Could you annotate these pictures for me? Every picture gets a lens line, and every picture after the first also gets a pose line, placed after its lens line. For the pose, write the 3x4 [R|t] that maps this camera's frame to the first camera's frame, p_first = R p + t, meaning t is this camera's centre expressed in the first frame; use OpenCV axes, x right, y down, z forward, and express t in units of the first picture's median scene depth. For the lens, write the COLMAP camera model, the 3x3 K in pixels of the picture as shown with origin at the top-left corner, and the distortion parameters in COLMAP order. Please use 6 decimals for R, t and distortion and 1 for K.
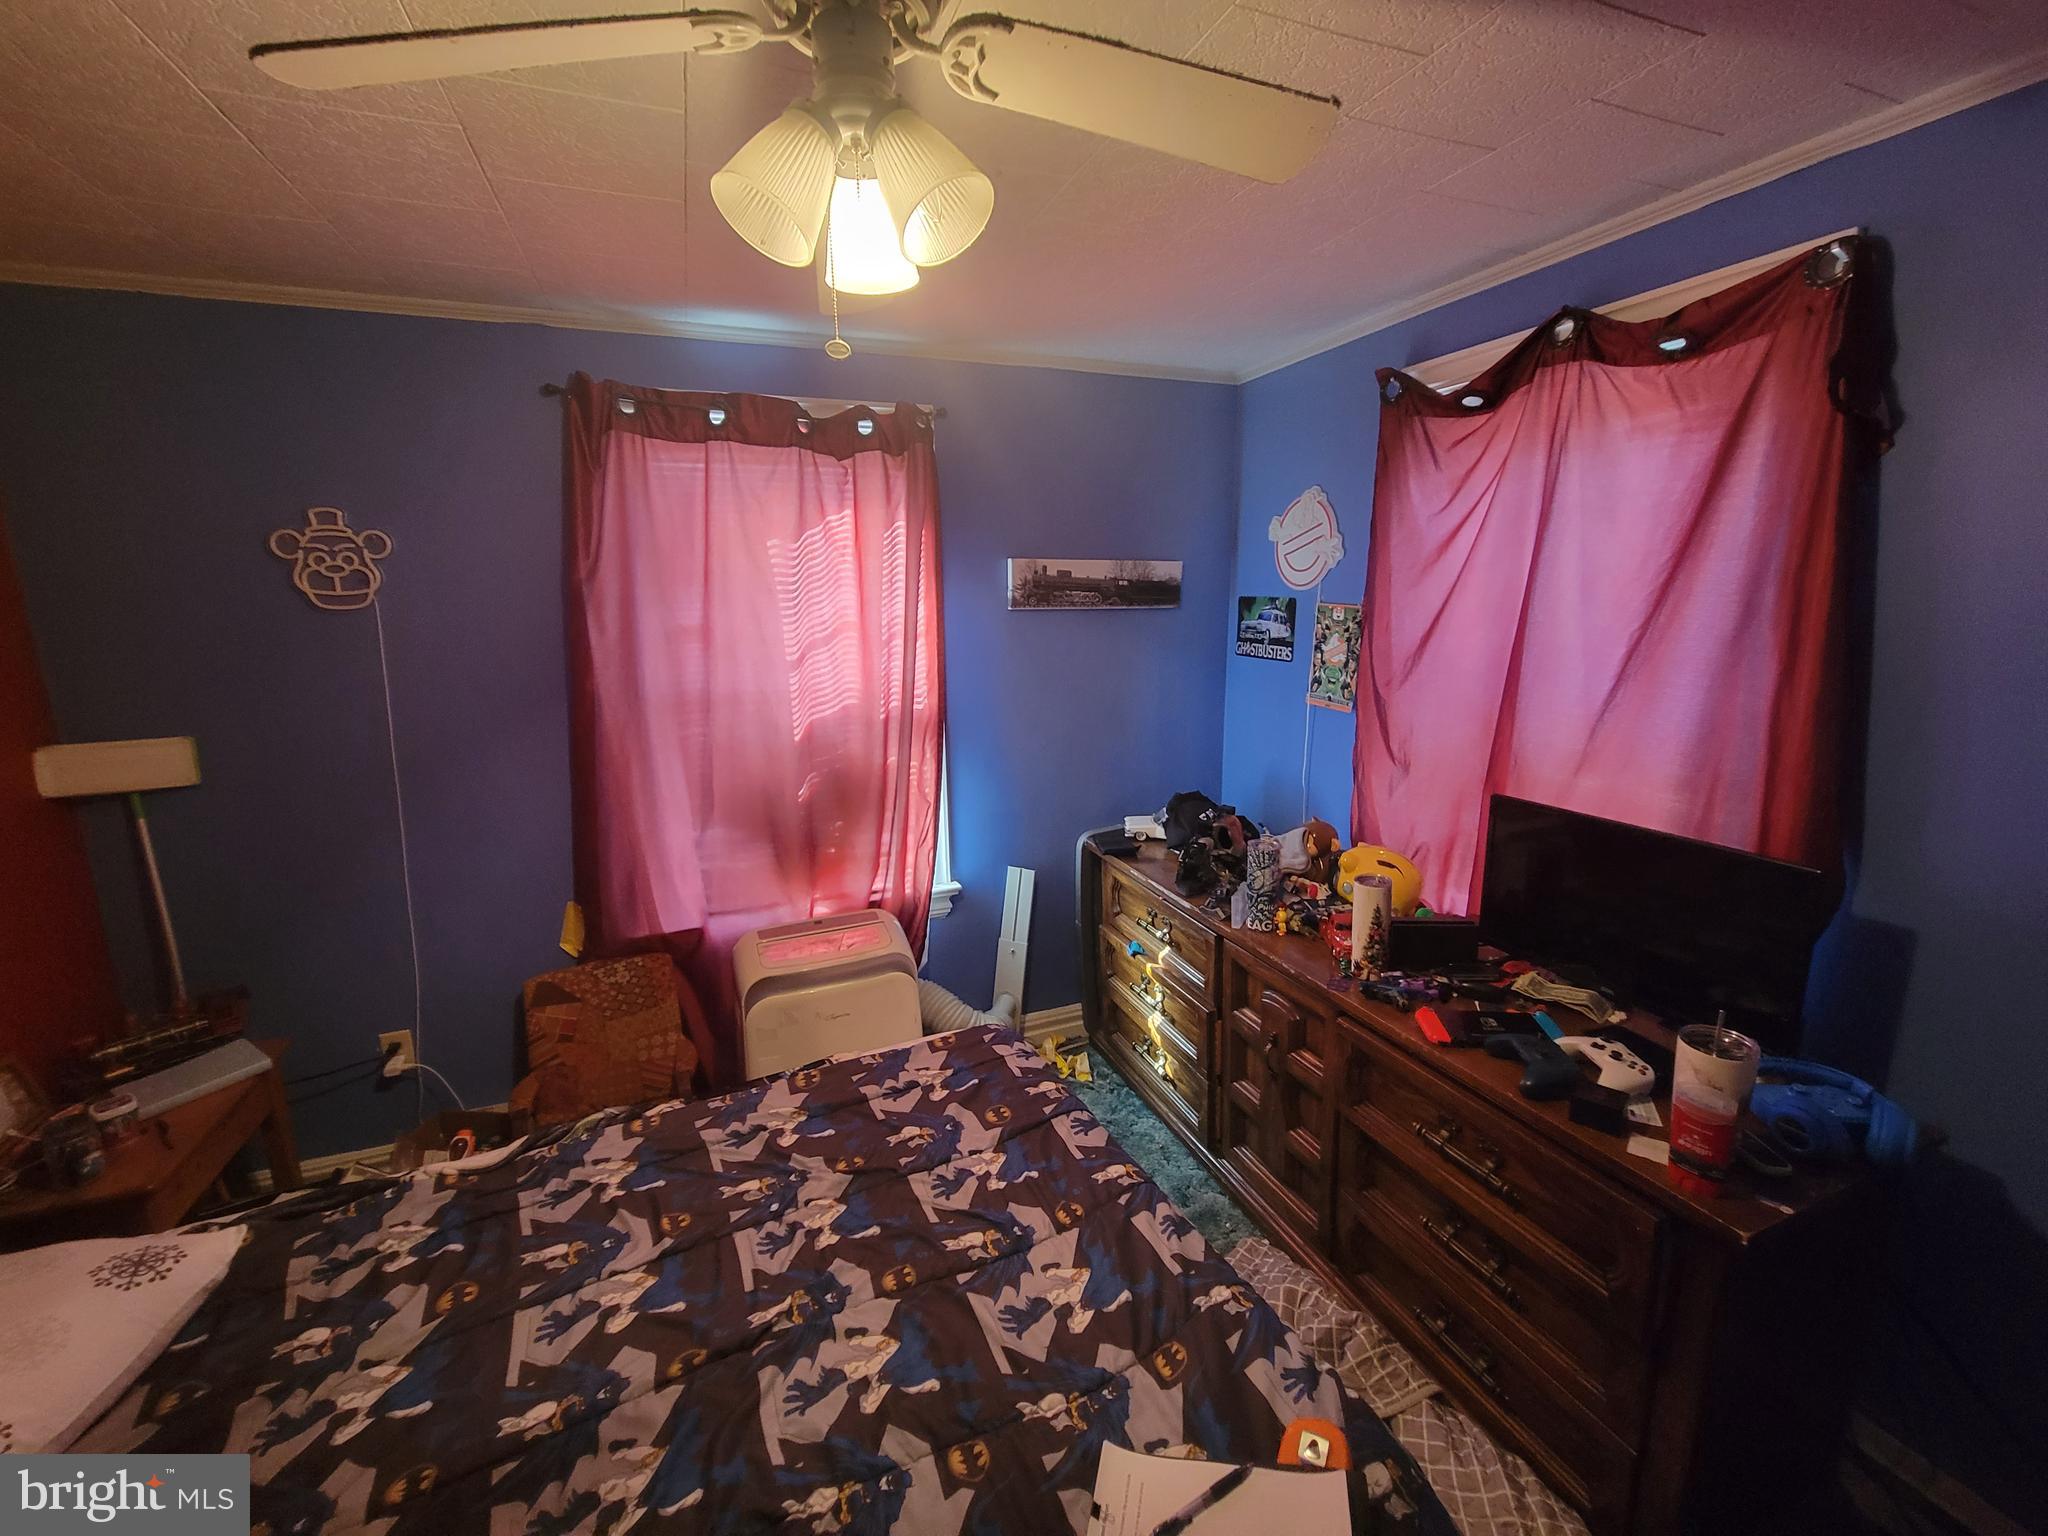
lens RADIAL K [[836.5, 0, 1027.6], [0, 836.5, 768.0], [0, 0, 1]] dist [0.001336, -0.002200]
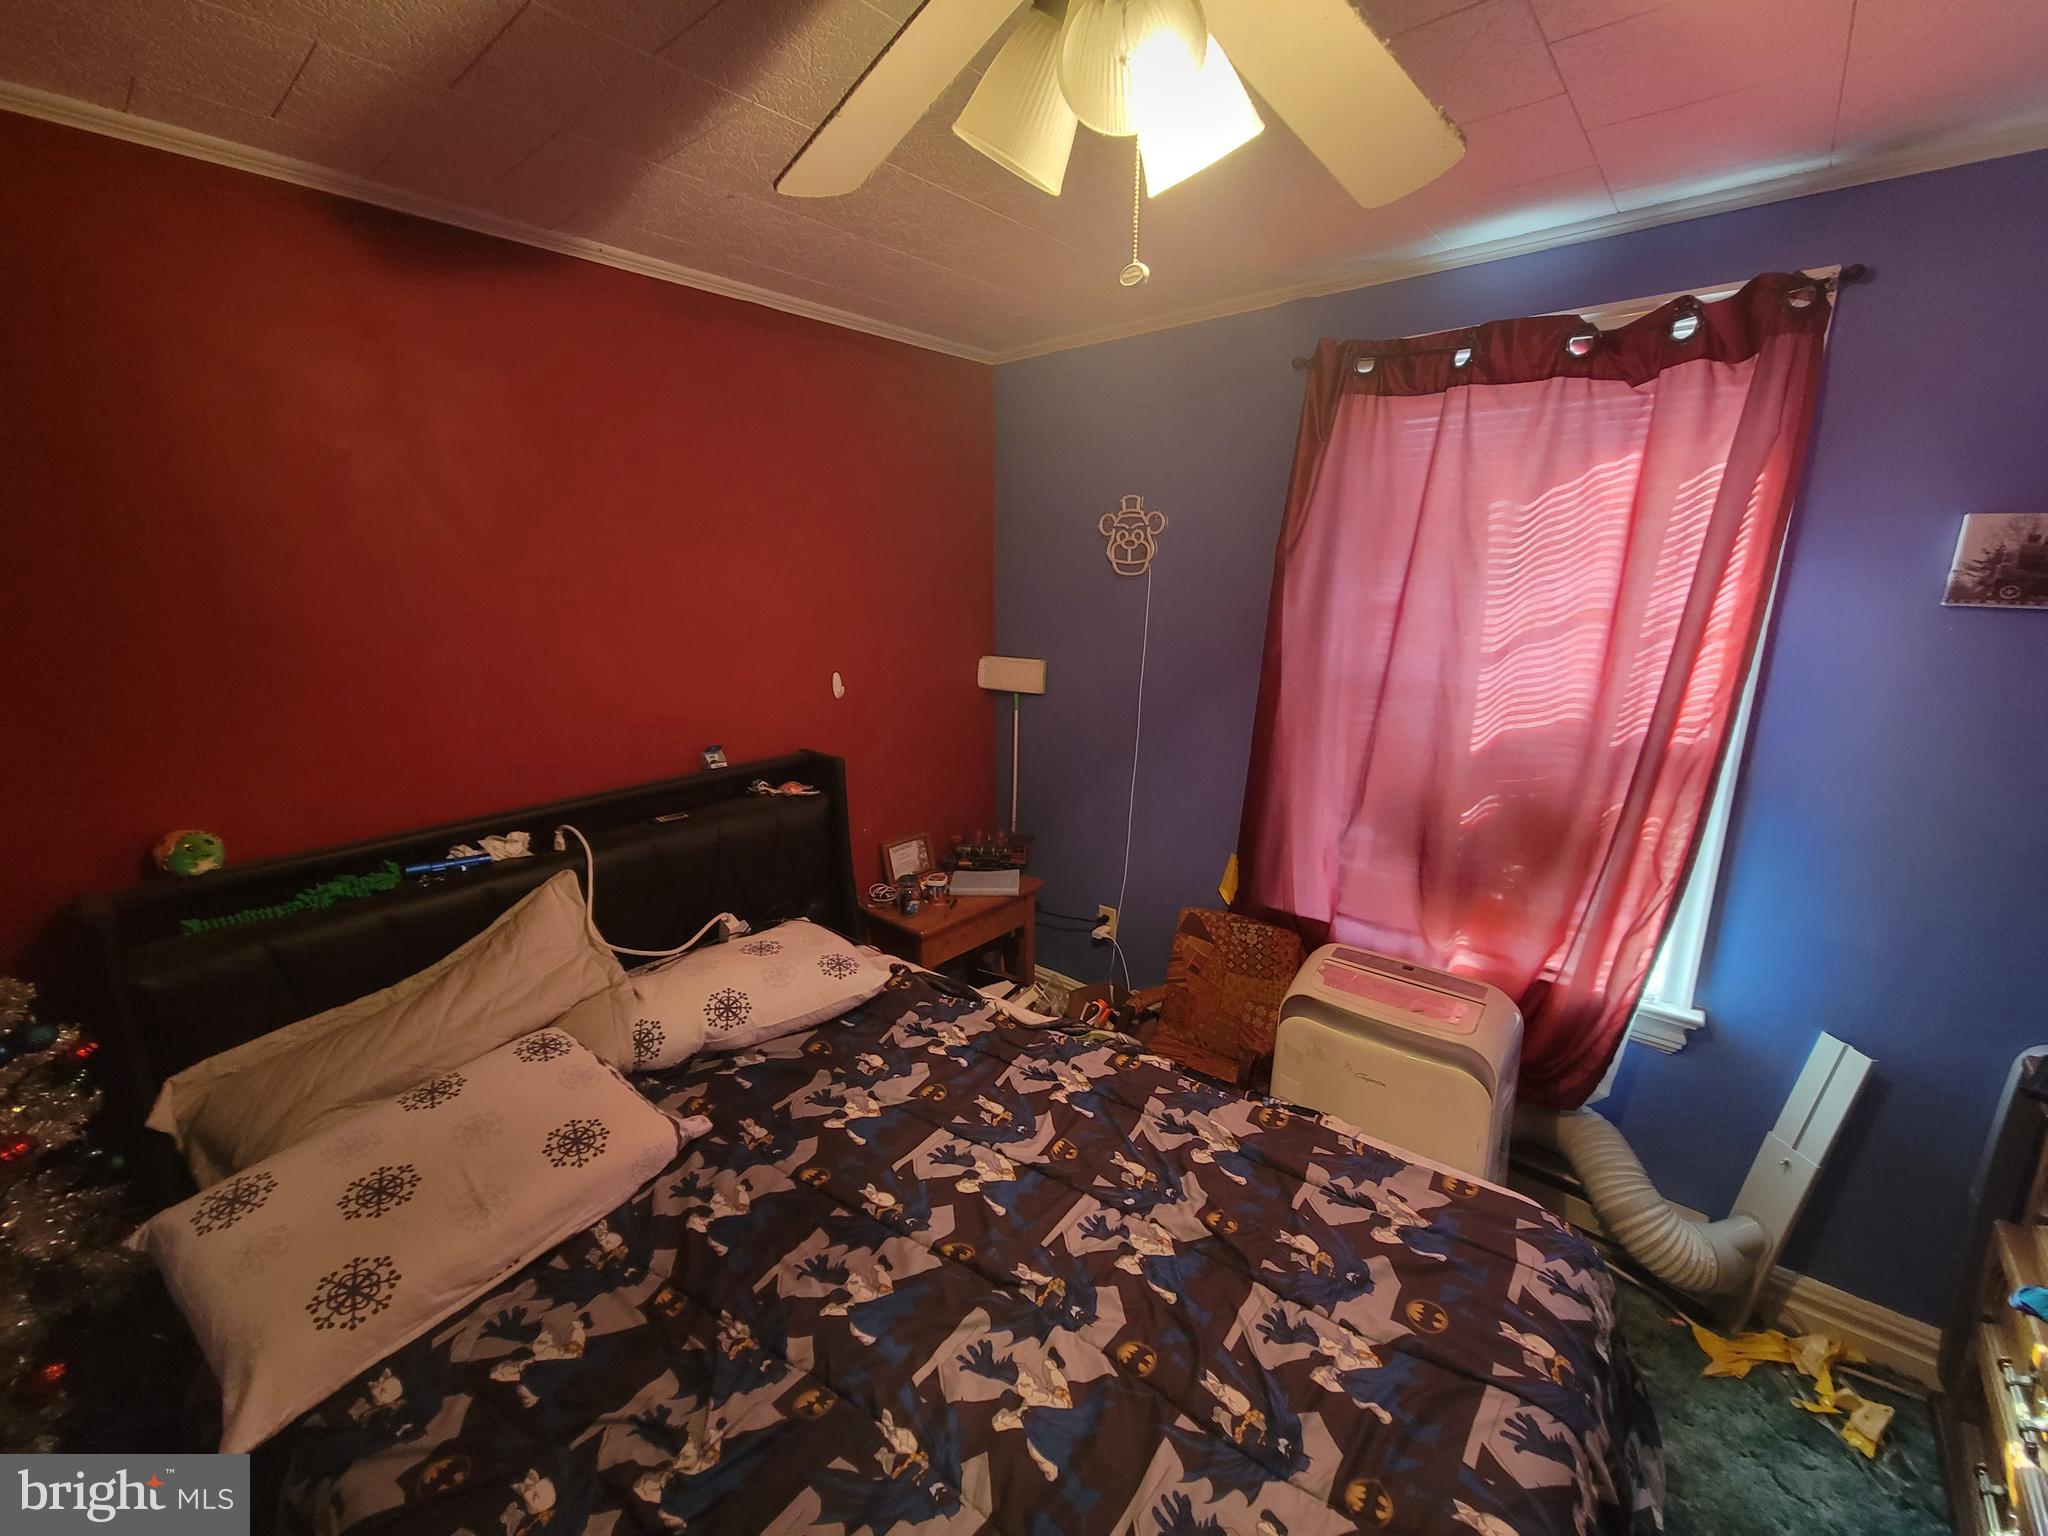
lens RADIAL K [[836.5, 0, 1027.2], [0, 836.5, 768.8], [0, 0, 1]] dist [0.001336, -0.002200]
pose [[0.458736, 0.223069, -0.860117, 0.300888], [-0.193931, 0.969775, 0.148076, -0.069289], [0.867152, 0.098876, 0.488131, 0.303420]]
